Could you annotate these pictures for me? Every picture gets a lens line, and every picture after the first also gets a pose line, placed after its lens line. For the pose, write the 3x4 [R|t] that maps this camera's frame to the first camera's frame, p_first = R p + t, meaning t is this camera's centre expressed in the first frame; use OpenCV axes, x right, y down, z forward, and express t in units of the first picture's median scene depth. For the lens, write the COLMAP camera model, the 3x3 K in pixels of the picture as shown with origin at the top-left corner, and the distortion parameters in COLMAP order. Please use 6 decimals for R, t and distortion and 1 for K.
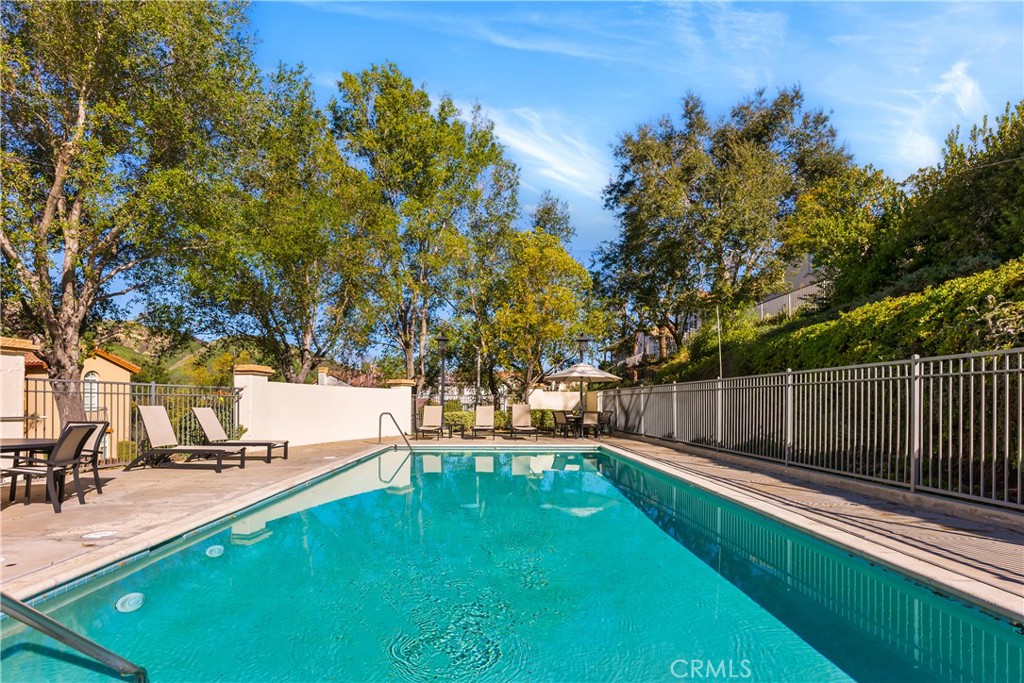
lens RADIAL K [[478.4, 0, 510.8], [0, 478.4, 402.4], [0, 0, 1]] dist [-0.000558, -0.001420]
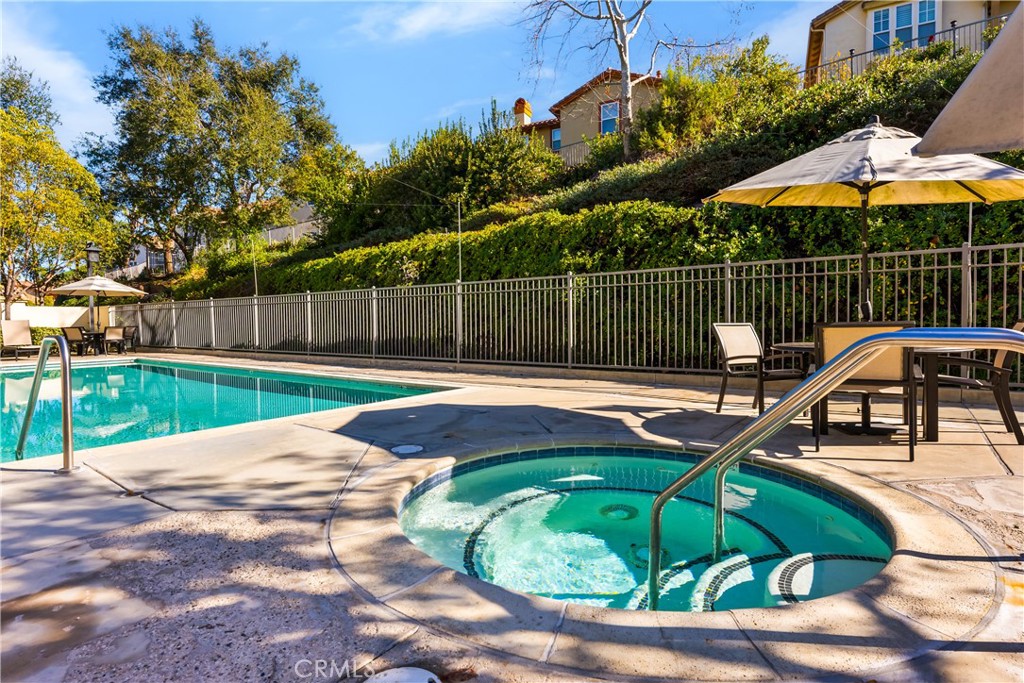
lens RADIAL K [[543.4, 0, 512.0], [0, 543.4, 341.5], [0, 0, 1]] dist [-0.000737, 0.000145]
pose [[0.595597, -0.039576, 0.802308, -0.217634], [0.014813, 0.999157, 0.038290, 0.017270], [-0.803147, -0.010920, 0.595681, -0.281282]]
